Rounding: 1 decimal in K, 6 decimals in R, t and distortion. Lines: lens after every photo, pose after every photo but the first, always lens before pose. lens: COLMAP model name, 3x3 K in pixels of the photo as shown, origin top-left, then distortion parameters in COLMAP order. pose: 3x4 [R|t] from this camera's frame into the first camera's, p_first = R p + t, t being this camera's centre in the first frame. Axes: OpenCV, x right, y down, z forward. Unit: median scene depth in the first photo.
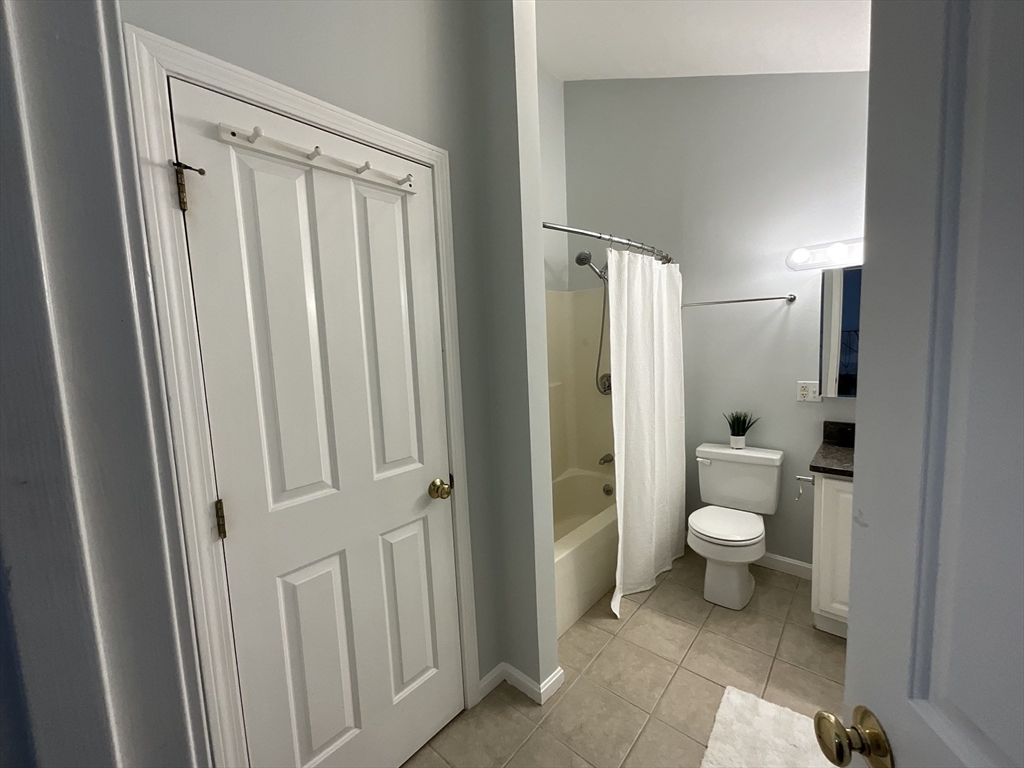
lens RADIAL K [[411.0, 0, 513.5], [0, 411.0, 384.6], [0, 0, 1]] dist [0.000761, 0.000208]
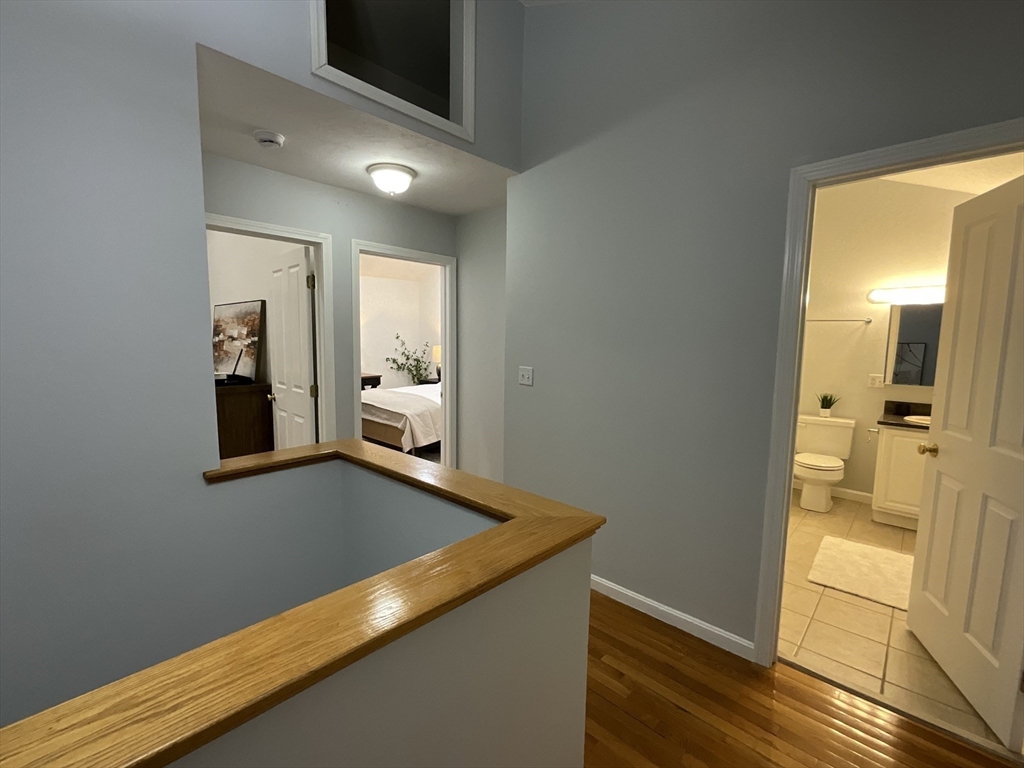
lens RADIAL K [[447.4, 0, 510.1], [0, 447.4, 384.6], [0, 0, 1]] dist [0.002109, 0.000133]
pose [[0.997911, 0.057427, -0.029578, -0.615016], [-0.057190, 0.998324, 0.008826, 0.093397], [0.030035, -0.007116, 0.999524, -0.738319]]
